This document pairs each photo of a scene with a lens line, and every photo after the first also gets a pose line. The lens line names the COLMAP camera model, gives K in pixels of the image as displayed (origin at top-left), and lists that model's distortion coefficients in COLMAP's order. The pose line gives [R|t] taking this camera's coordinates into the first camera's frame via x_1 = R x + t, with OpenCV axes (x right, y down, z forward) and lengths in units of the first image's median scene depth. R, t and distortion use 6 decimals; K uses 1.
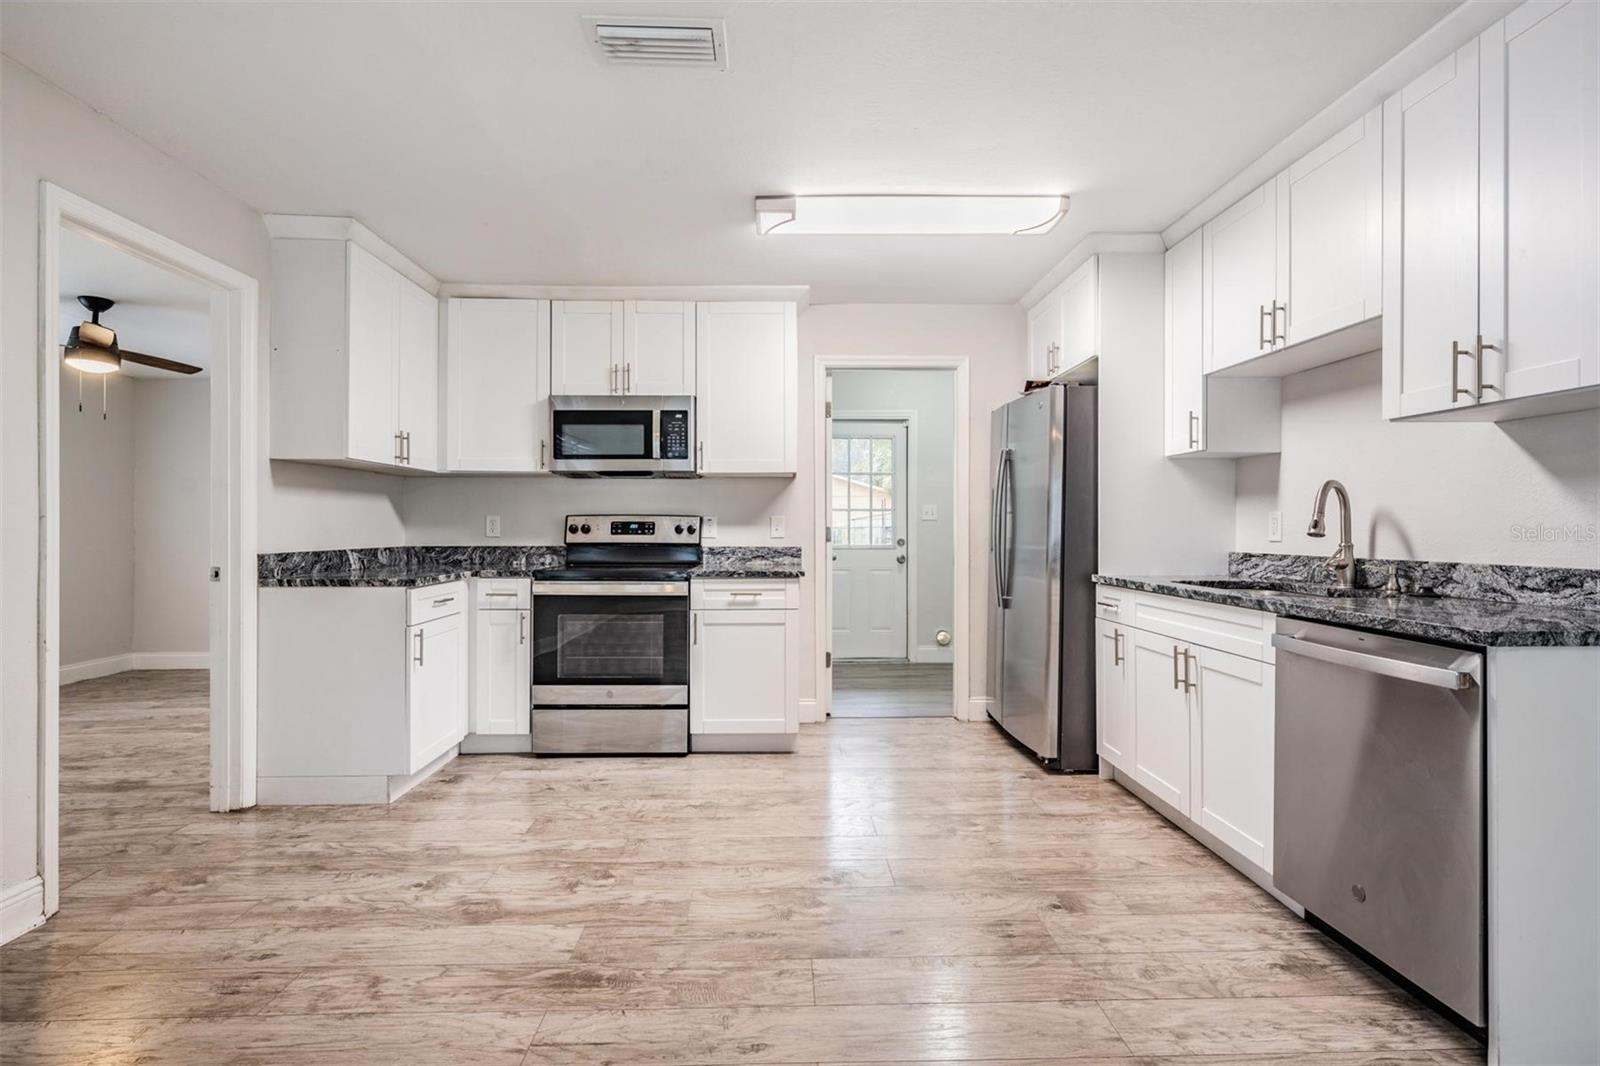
lens RADIAL K [[766.0, 0, 788.5], [0, 766.0, 523.0], [0, 0, 1]] dist [0.007948, -0.002492]
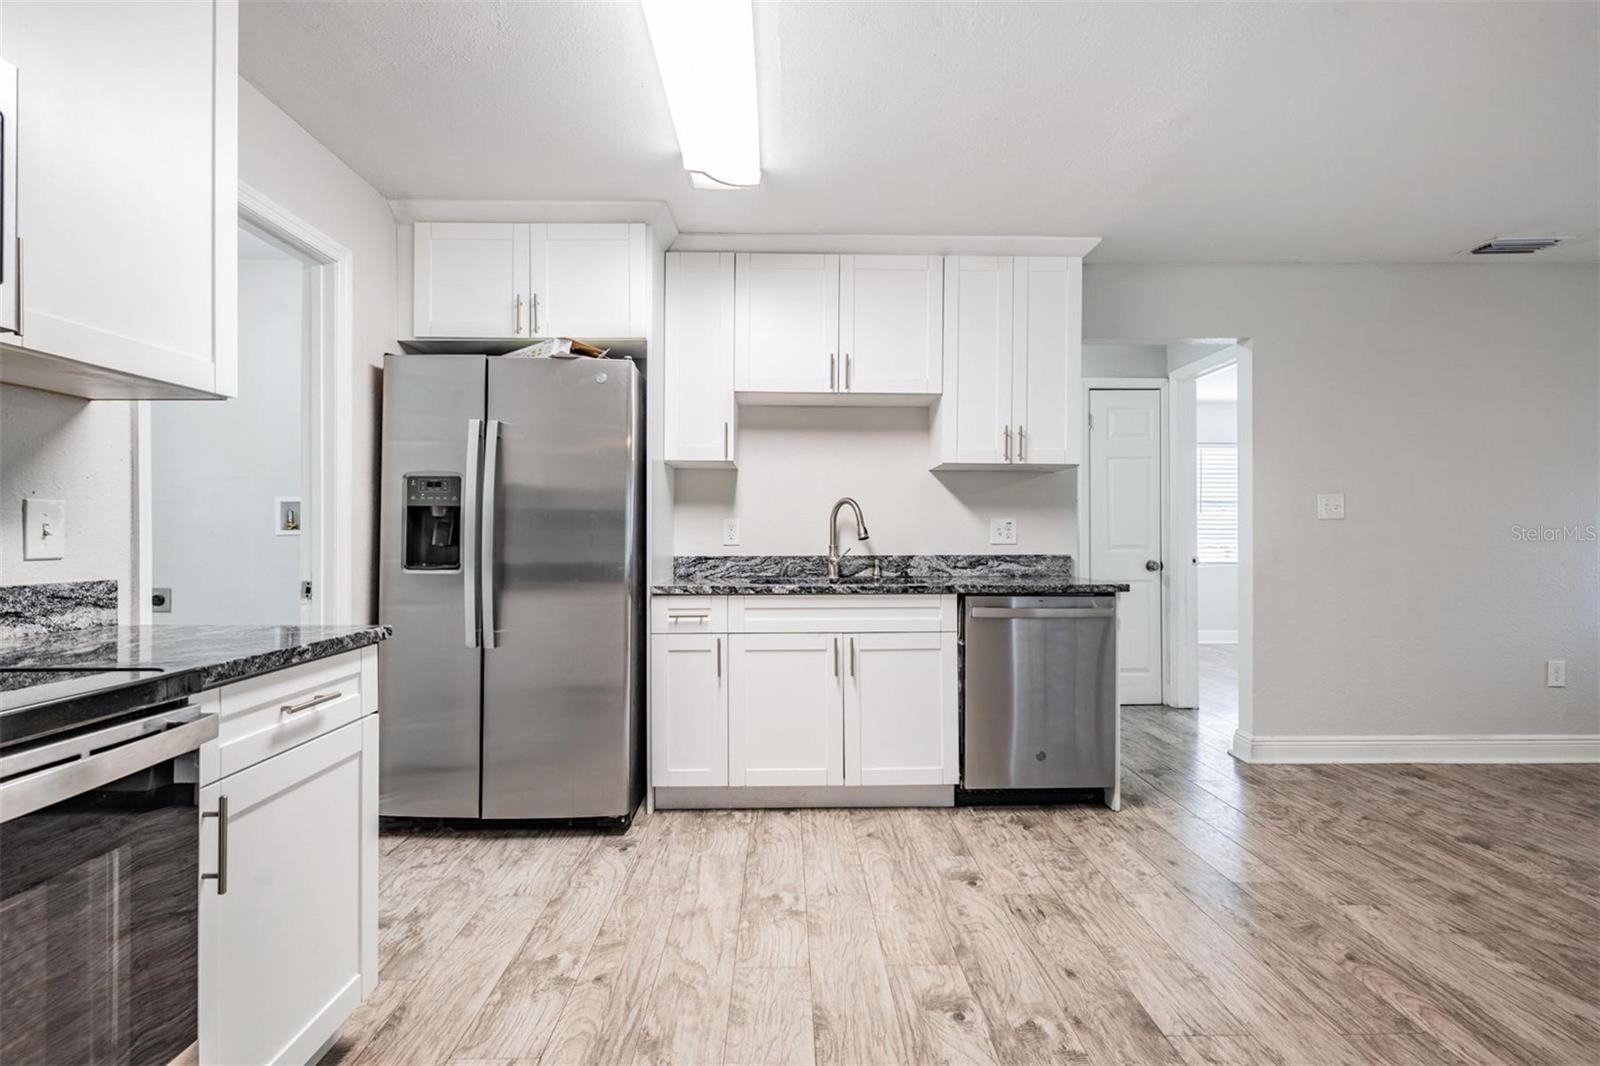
lens RADIAL K [[766.0, 0, 802.4], [0, 766.0, 532.3], [0, 0, 1]] dist [0.007948, -0.002492]
pose [[-0.004535, 0.004003, 0.999982, -0.519240], [-0.006074, 0.999973, -0.004030, 0.008623], [-0.999971, -0.006092, -0.004511, 0.887057]]
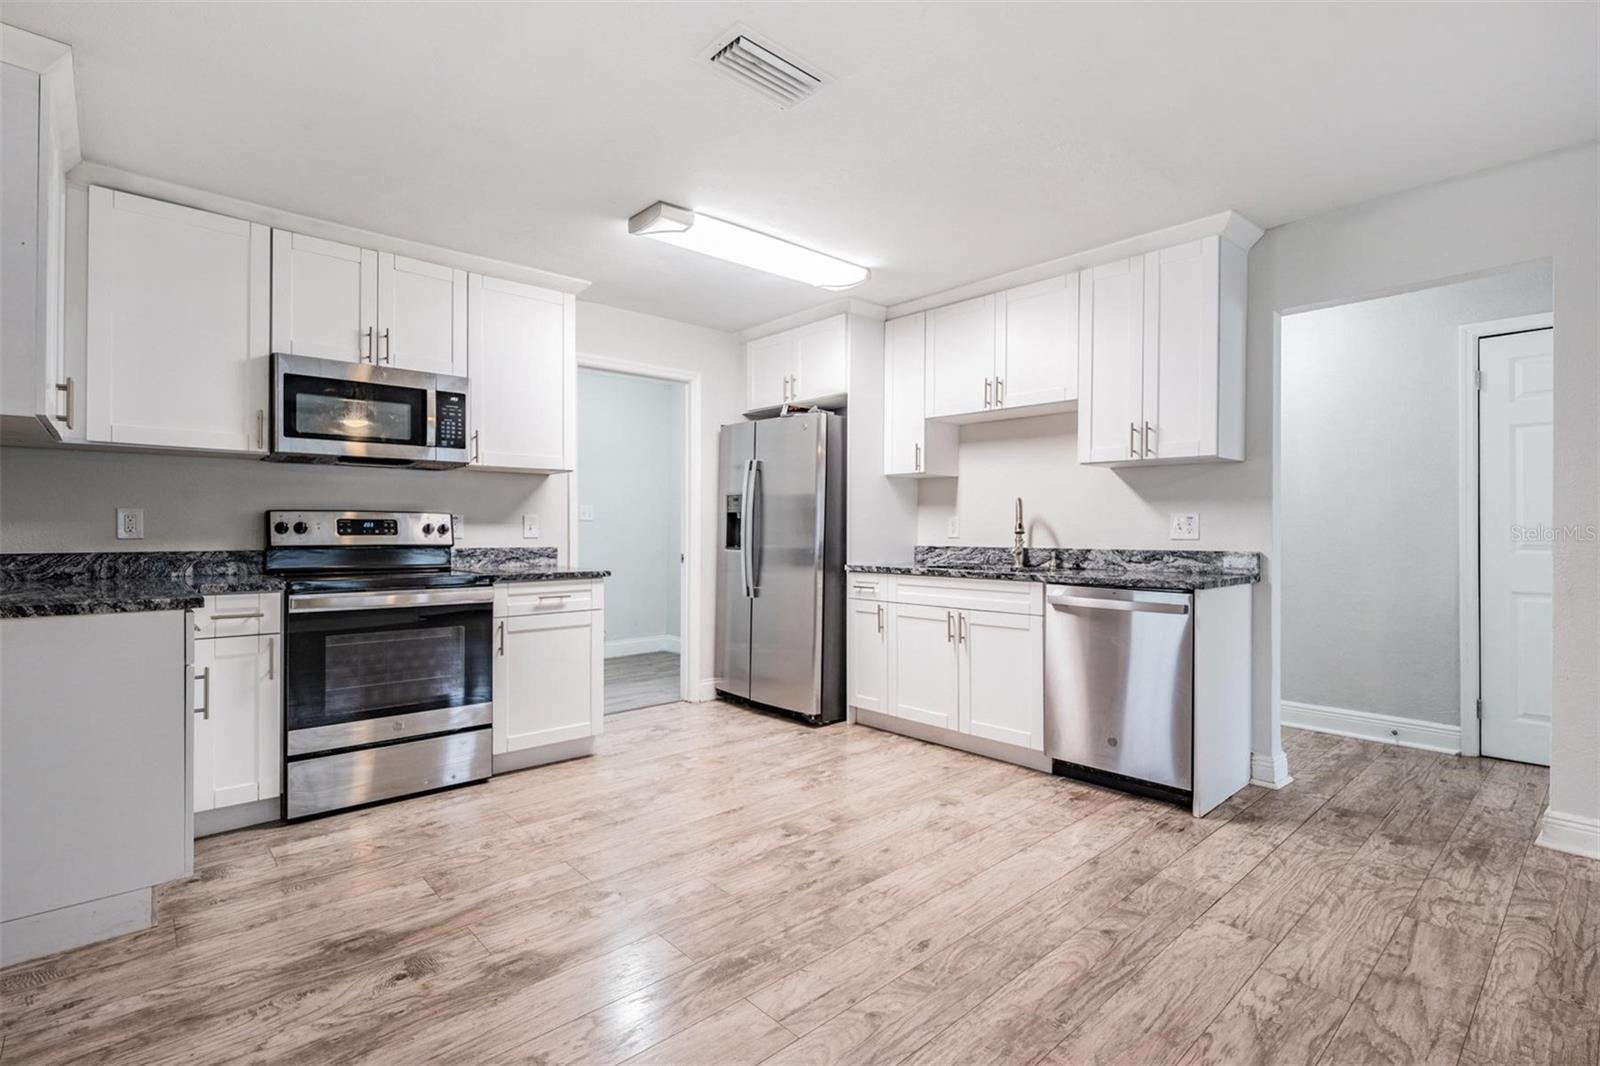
lens RADIAL K [[766.0, 0, 798.2], [0, 766.0, 524.9], [0, 0, 1]] dist [0.007948, -0.002492]
pose [[0.754652, 0.005175, 0.656105, -0.527640], [-0.005996, 0.999982, -0.000991, 0.003315], [-0.656098, -0.003186, 0.754669, 0.102367]]
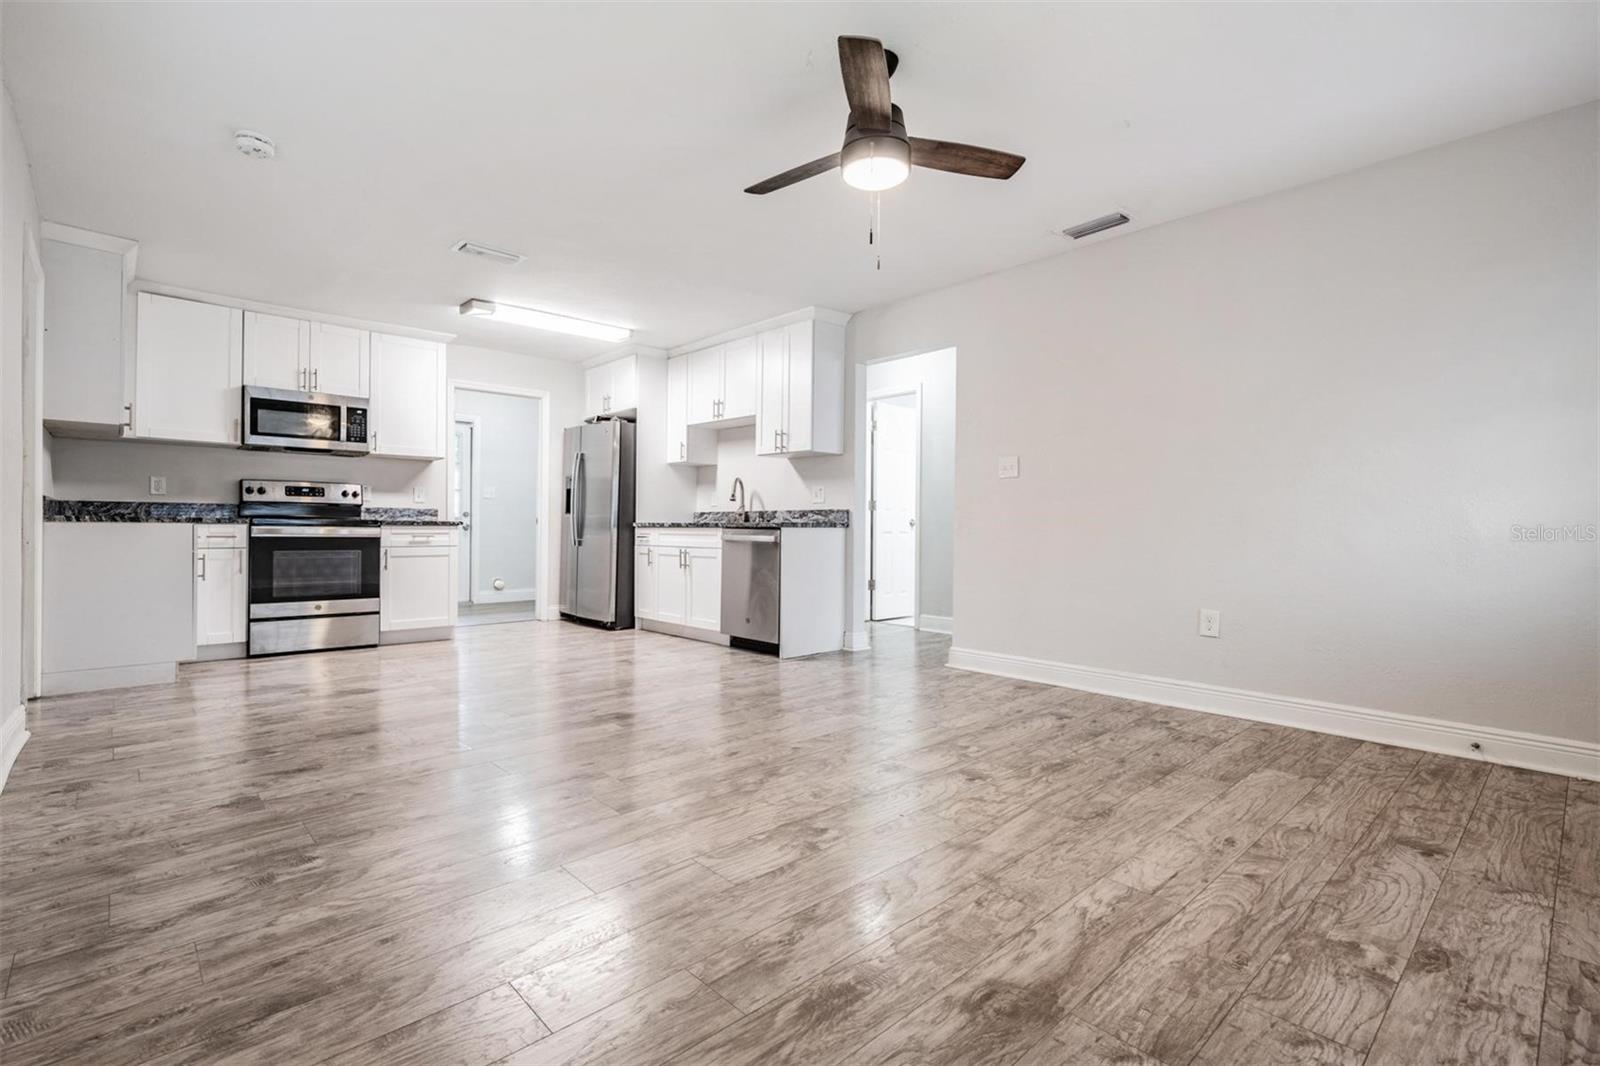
lens RADIAL K [[737.7, 0, 797.1], [0, 737.7, 526.4], [0, 0, 1]] dist [0.004321, -0.003704]
pose [[0.744600, 0.007059, 0.667474, -0.561898], [-0.012254, 0.999920, 0.003095, 0.070327], [-0.667399, -0.010484, 0.744627, -0.683114]]
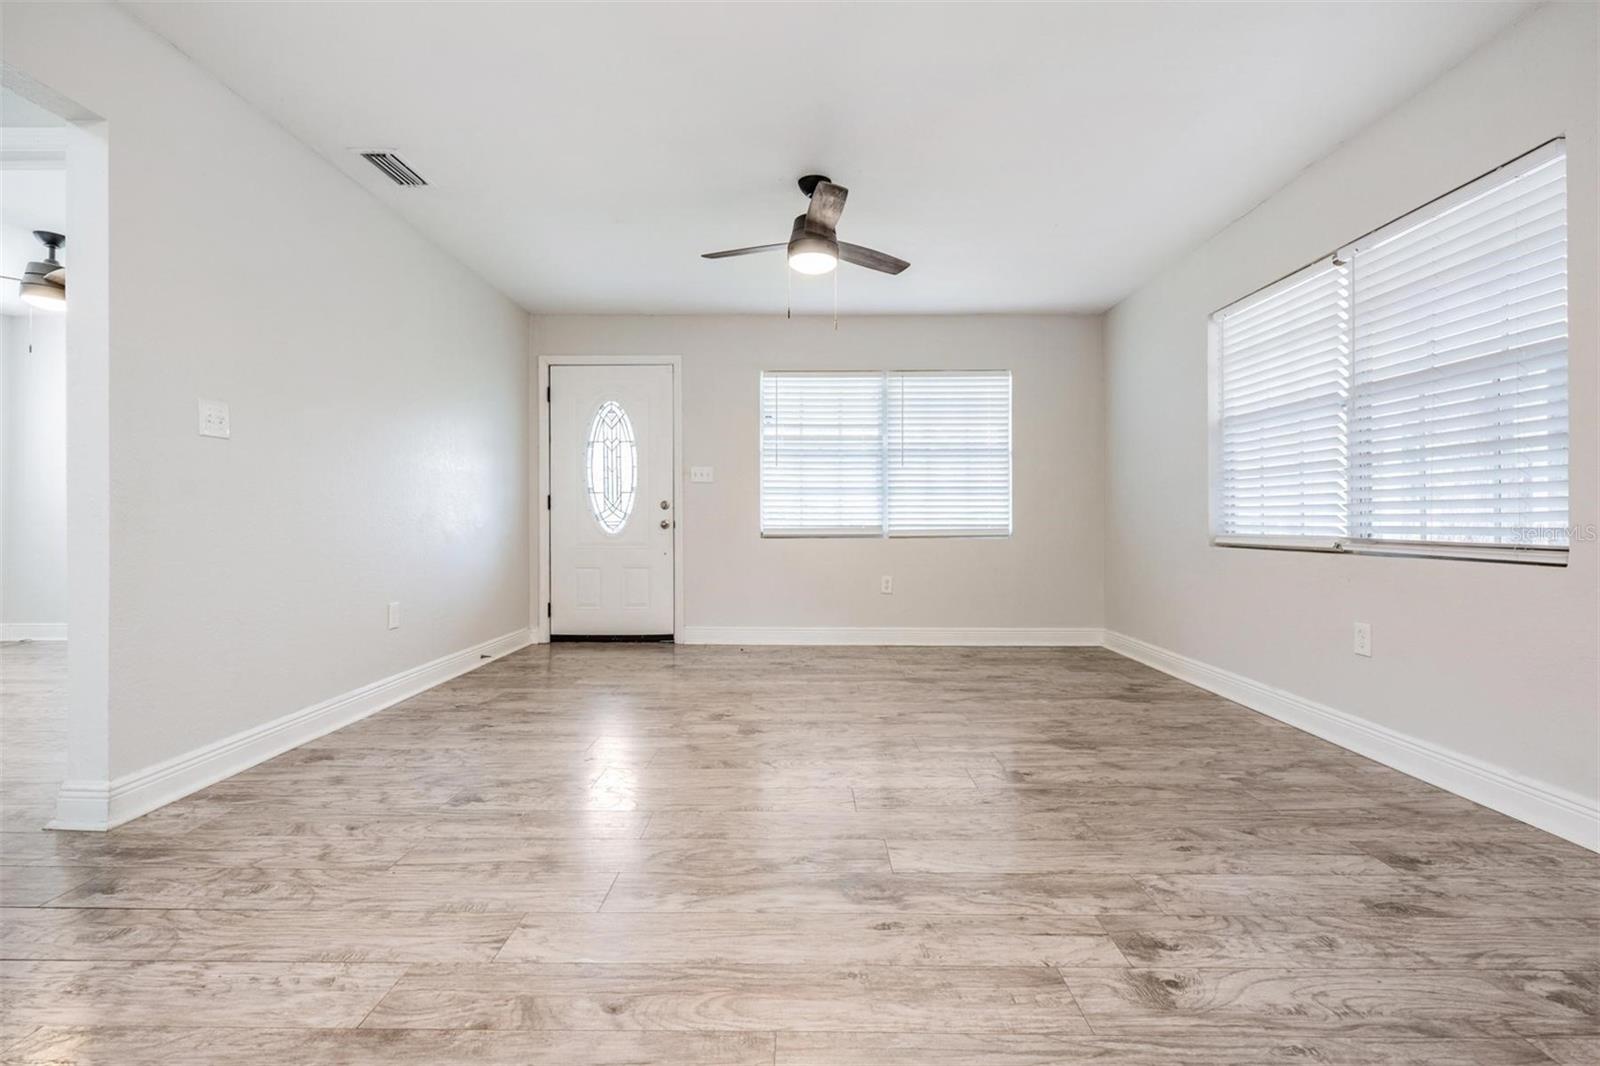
lens RADIAL K [[737.7, 0, 794.8], [0, 737.7, 517.4], [0, 0, 1]] dist [0.004321, -0.003704]
pose [[-0.999564, 0.002914, 0.029389, -0.002212], [0.002545, 0.999918, -0.012586, 0.077235], [-0.029423, -0.012506, -0.999489, 0.854590]]
